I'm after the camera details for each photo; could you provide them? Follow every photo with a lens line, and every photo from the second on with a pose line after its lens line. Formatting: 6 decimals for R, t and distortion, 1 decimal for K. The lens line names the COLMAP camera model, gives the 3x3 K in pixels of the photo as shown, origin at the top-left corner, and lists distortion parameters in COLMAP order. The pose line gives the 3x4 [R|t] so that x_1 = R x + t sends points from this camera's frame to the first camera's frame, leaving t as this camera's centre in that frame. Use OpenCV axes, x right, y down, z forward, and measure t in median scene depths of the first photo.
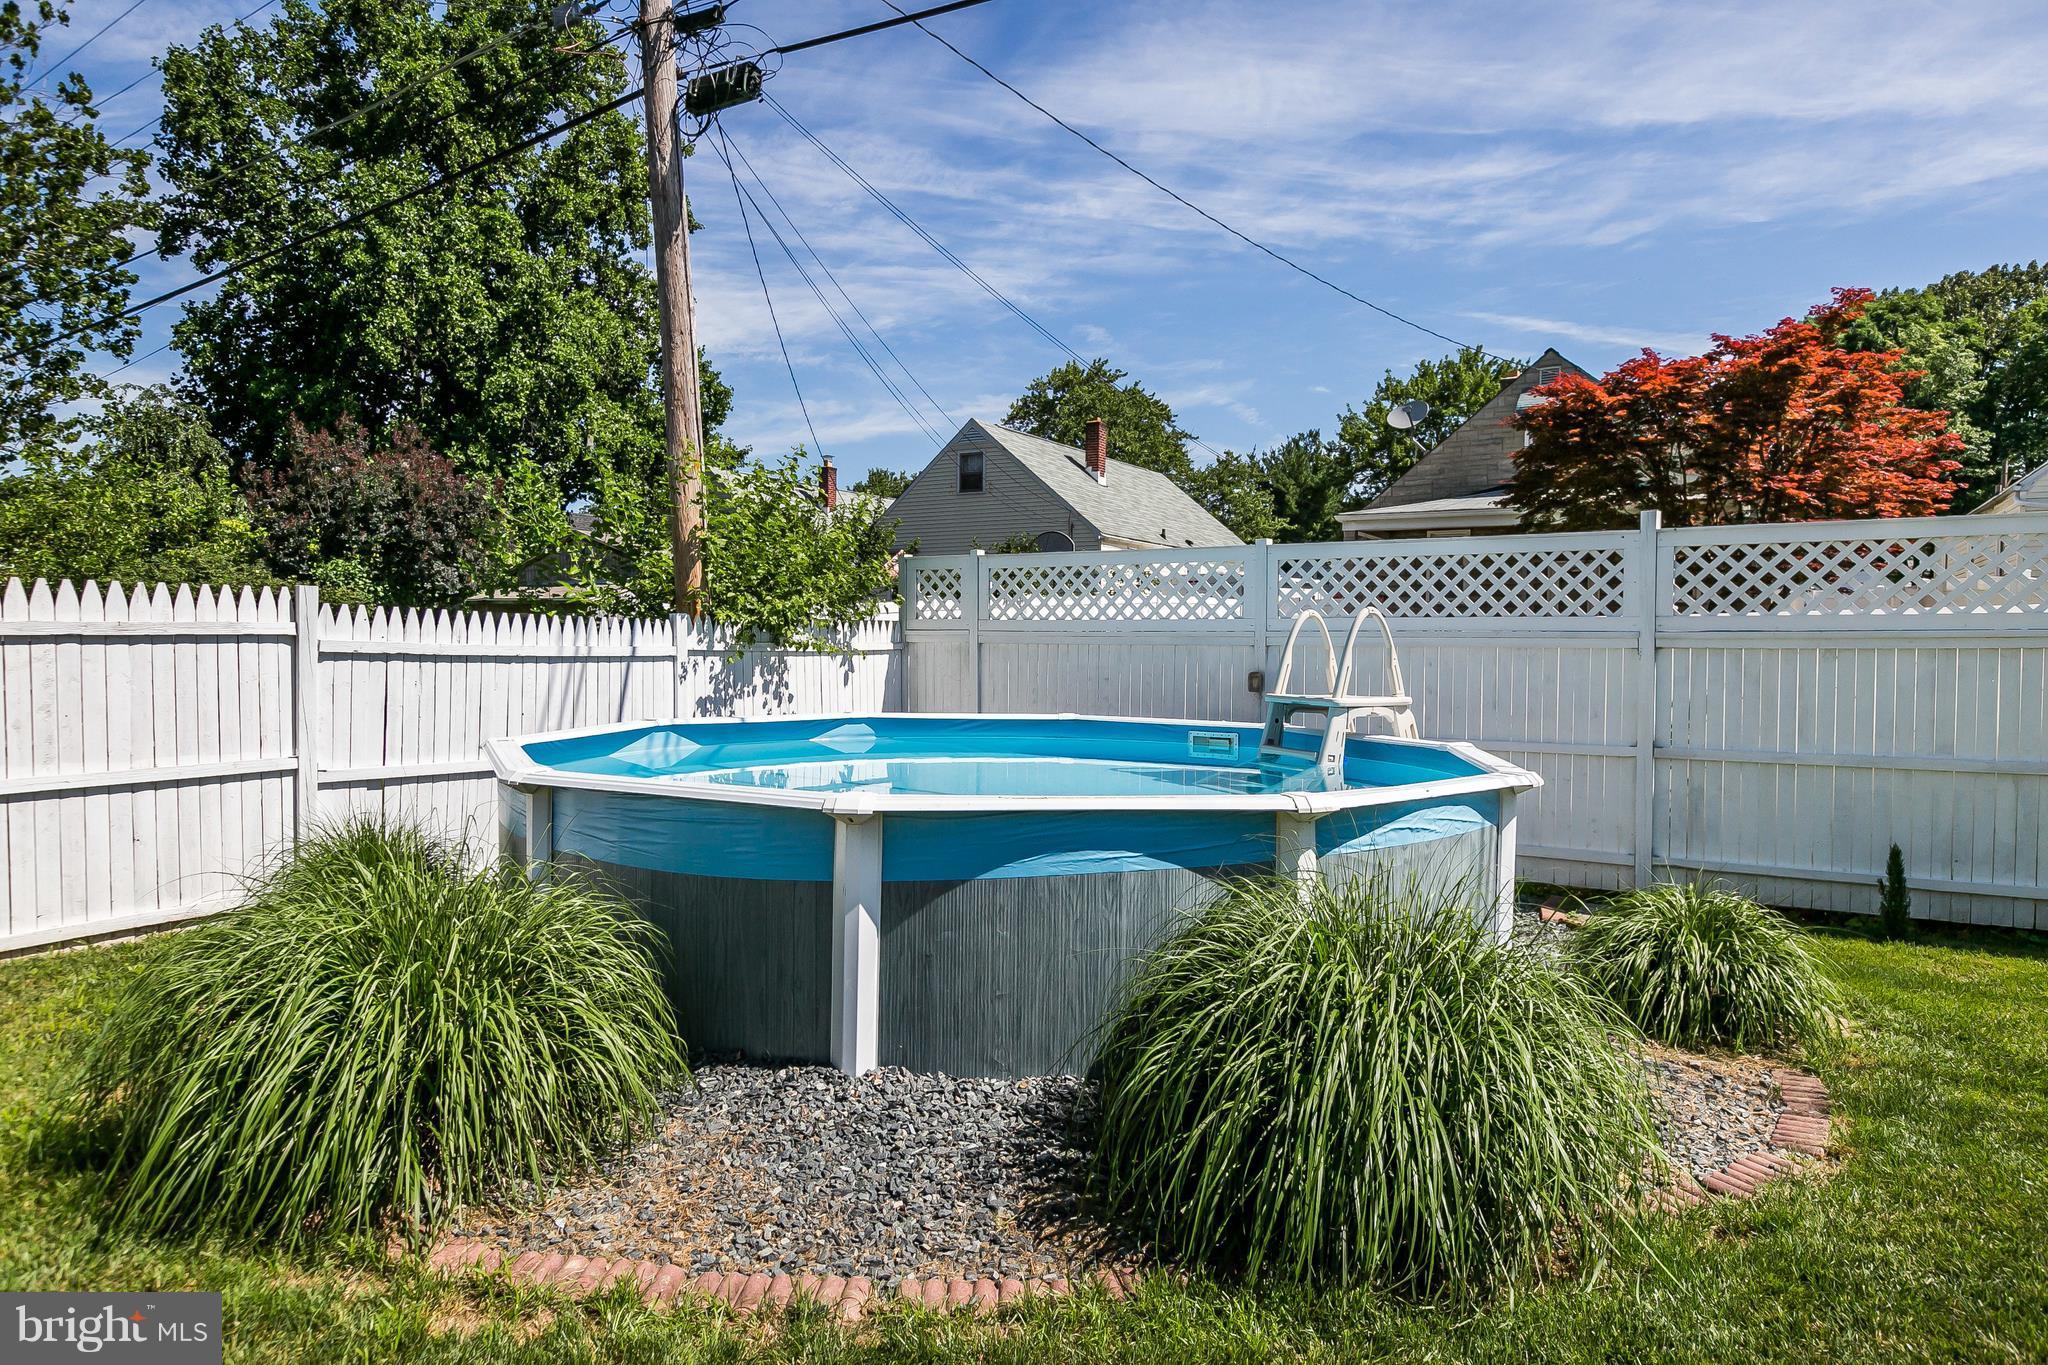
lens RADIAL K [[1174.1, 0, 1033.1], [0, 1174.1, 683.6], [0, 0, 1]] dist [-0.000141, -0.001771]
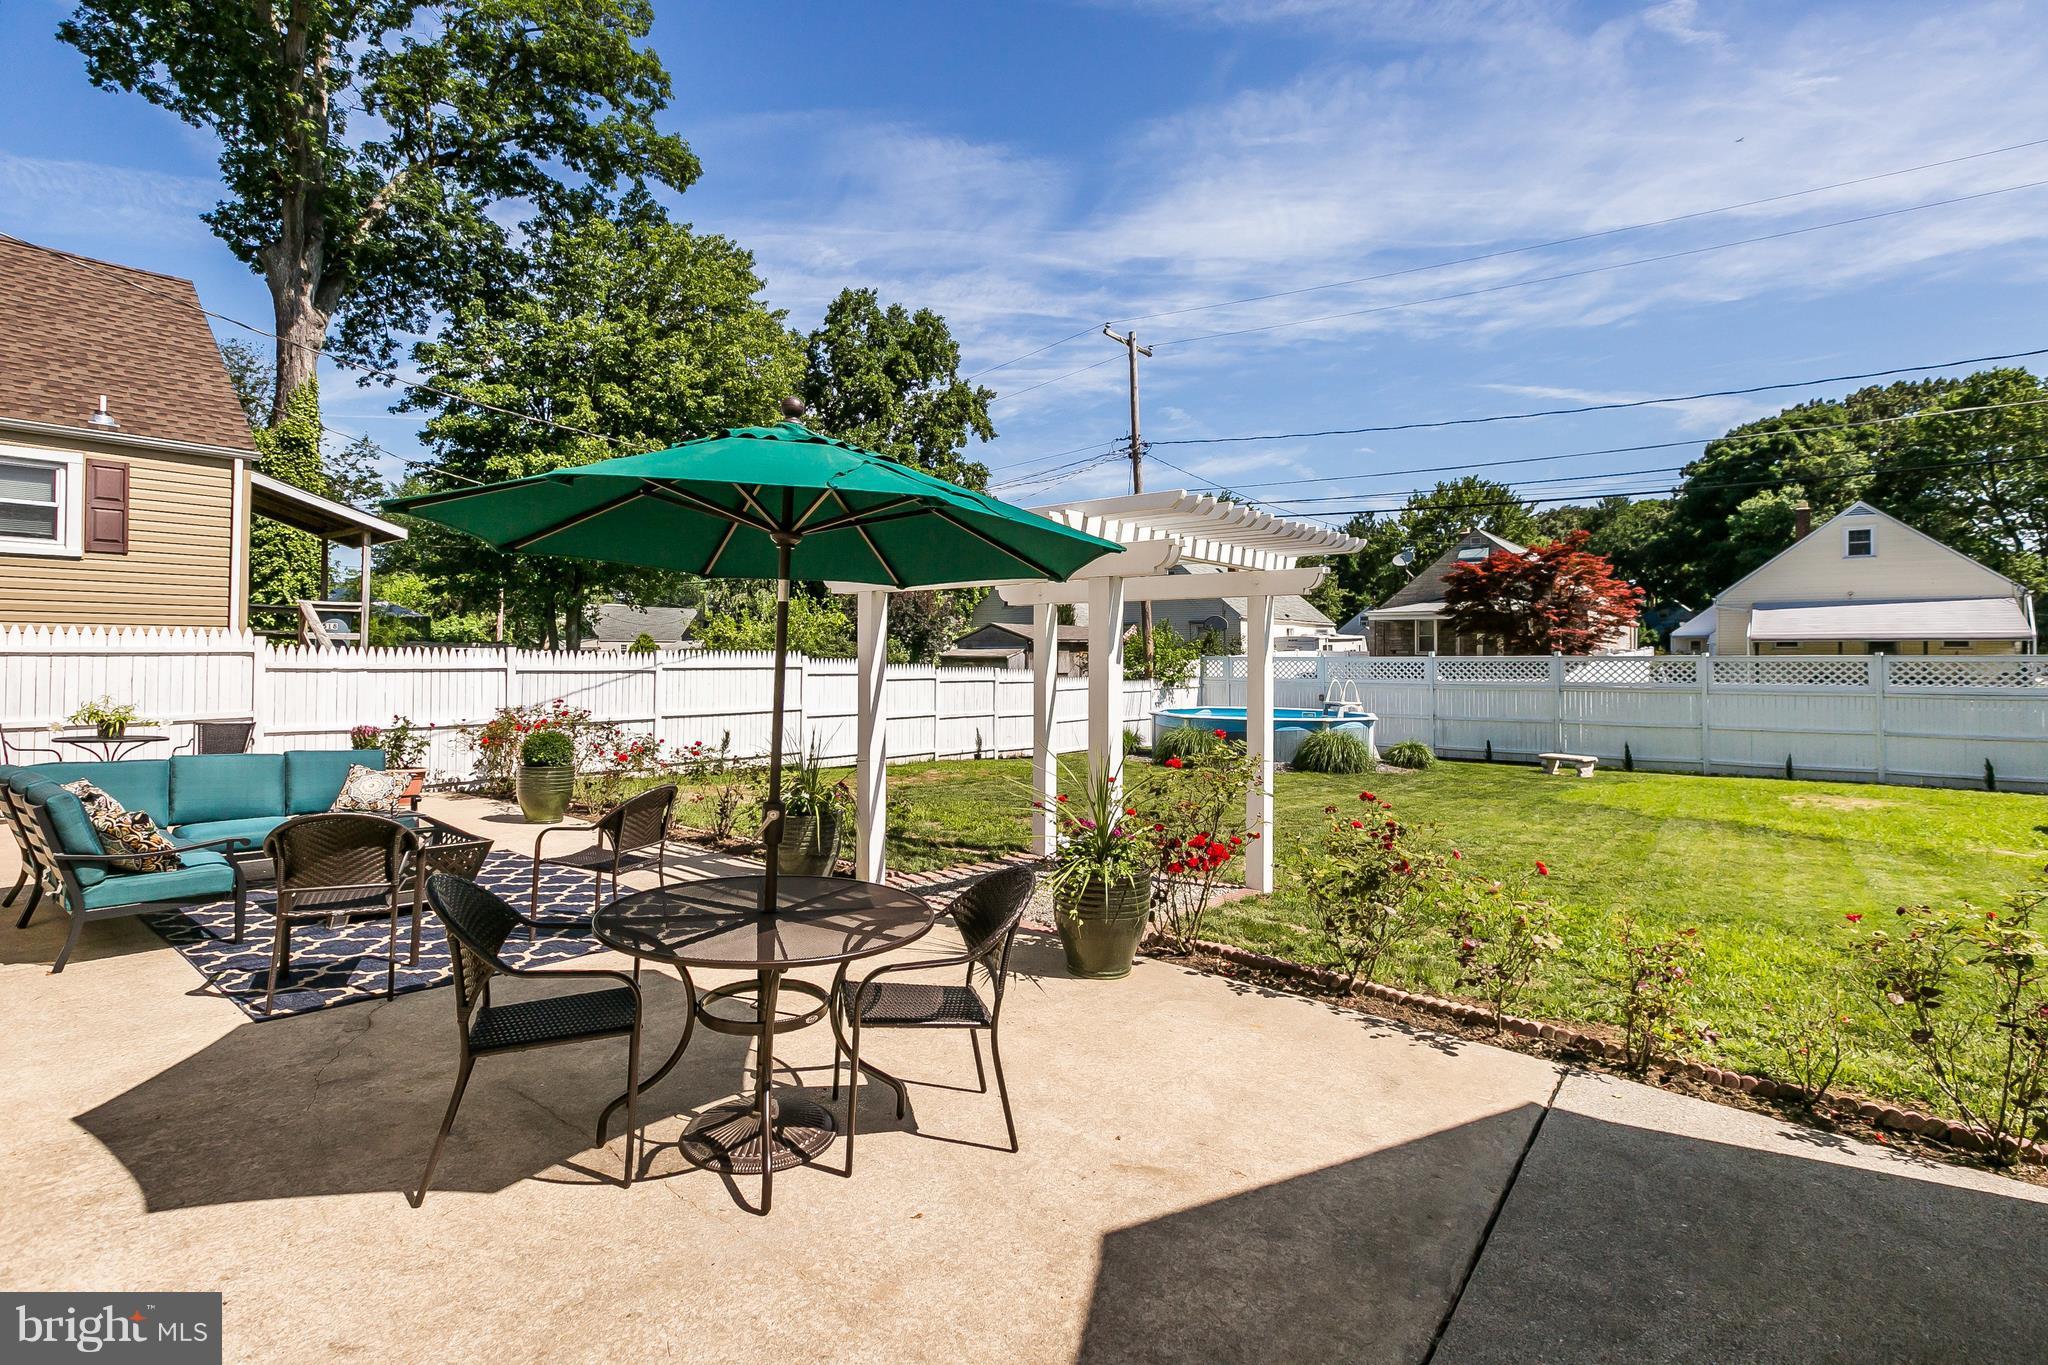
lens RADIAL K [[961.8, 0, 1013.8], [0, 961.8, 664.2], [0, 0, 1]] dist [0.007575, -0.000019]
pose [[0.991396, -0.004459, -0.130818, -0.205906], [0.000775, 0.999602, -0.028202, -0.012895], [0.130892, 0.027858, 0.991005, -1.187145]]
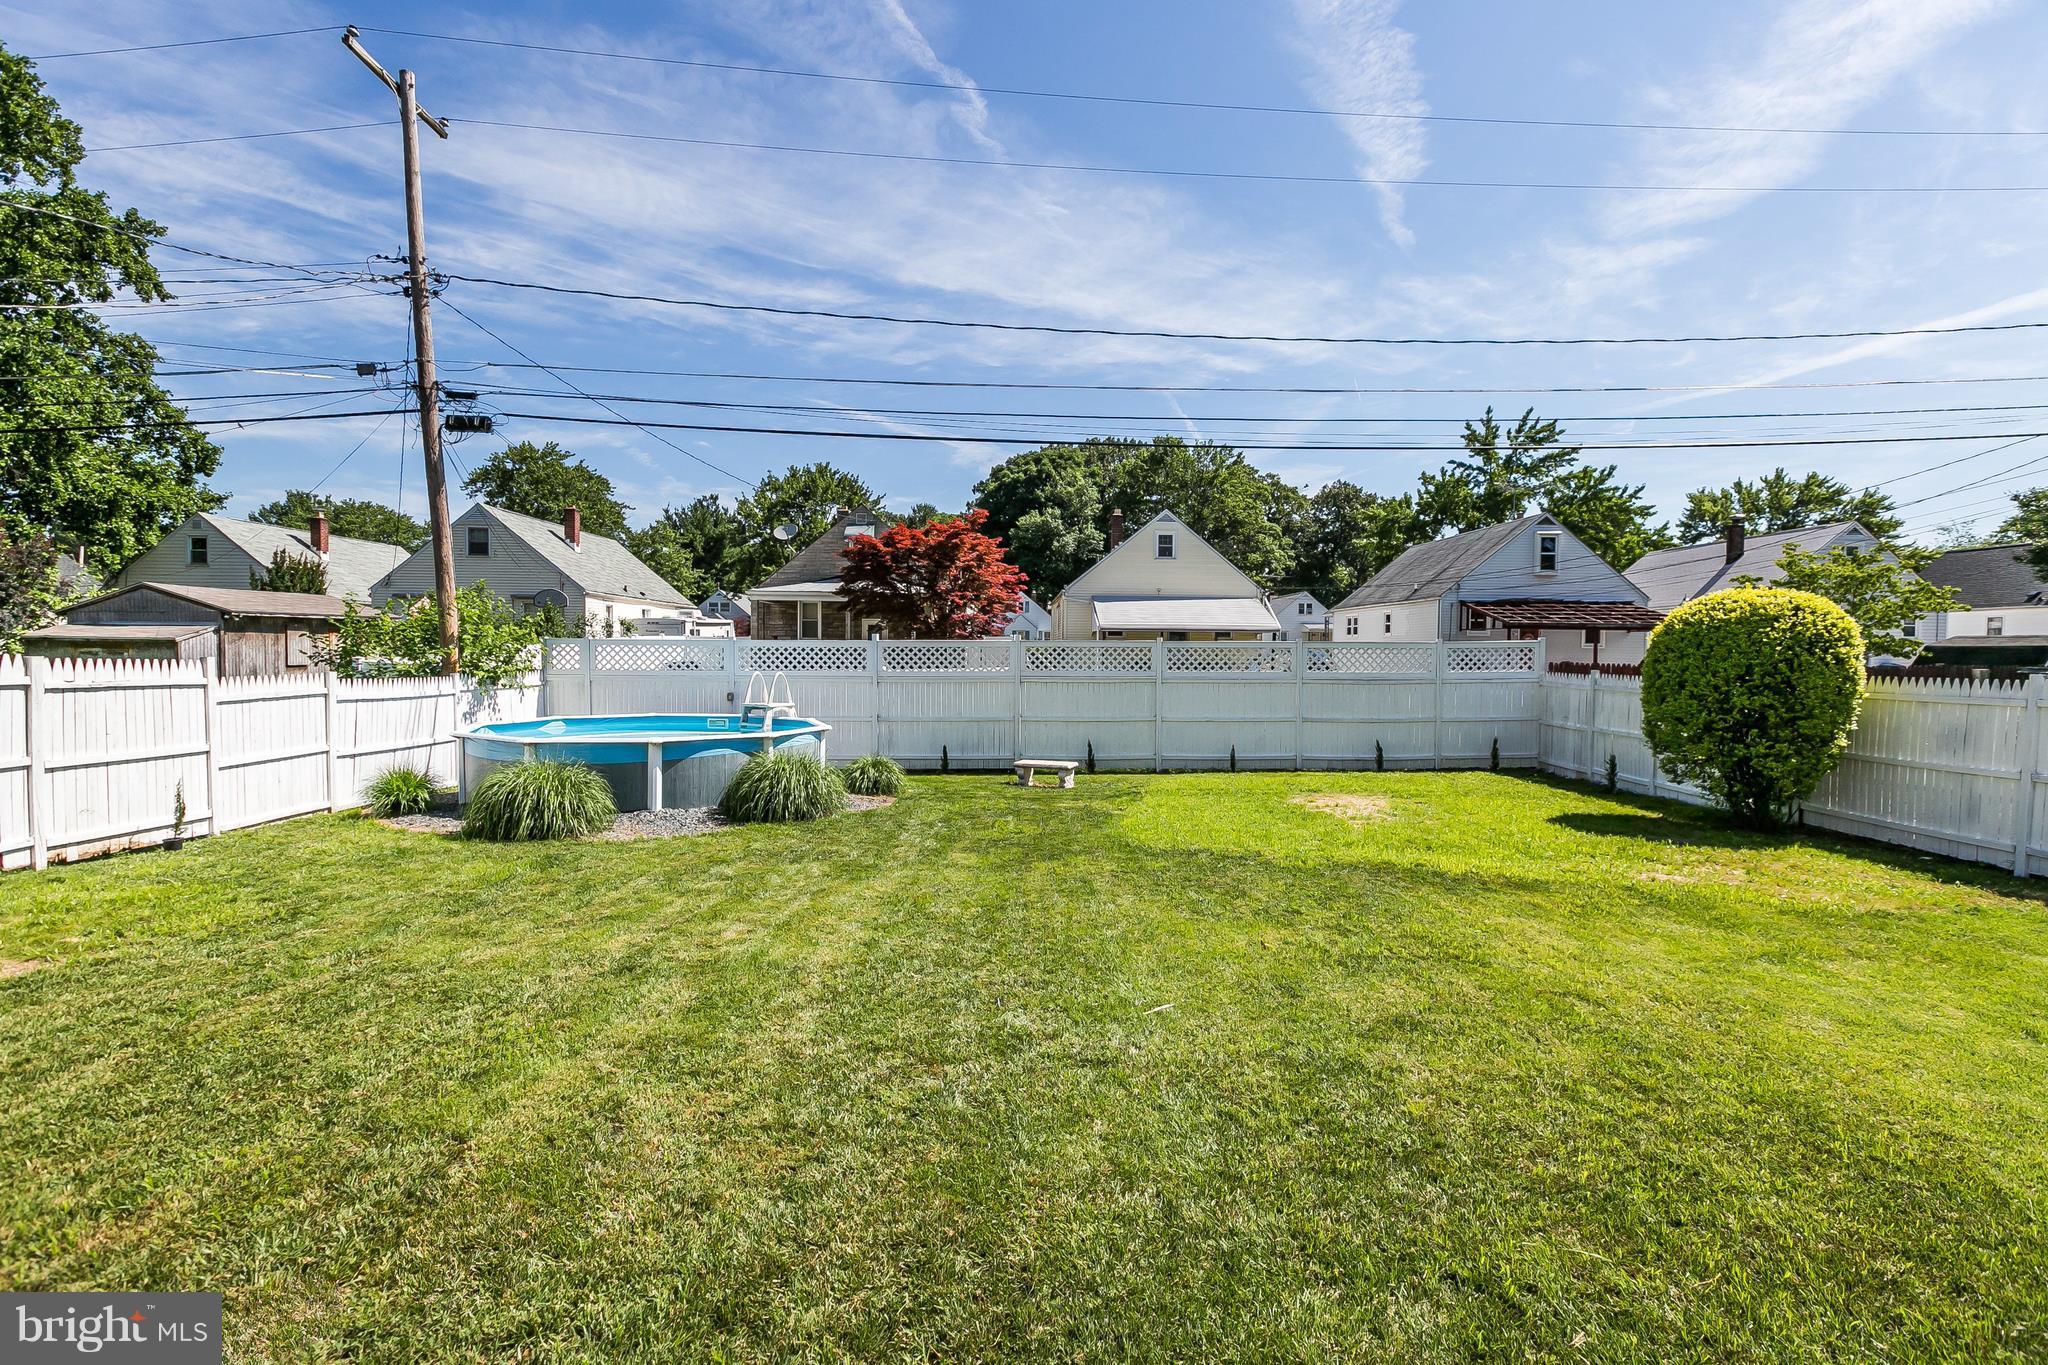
lens RADIAL K [[927.8, 0, 1016.3], [0, 927.8, 679.6], [0, 0, 1]] dist [0.002468, 0.000536]
pose [[0.850445, -0.019575, 0.525700, -0.199182], [0.018573, 0.999802, 0.007182, -0.025668], [-0.525736, 0.003656, 0.850640, -0.593975]]
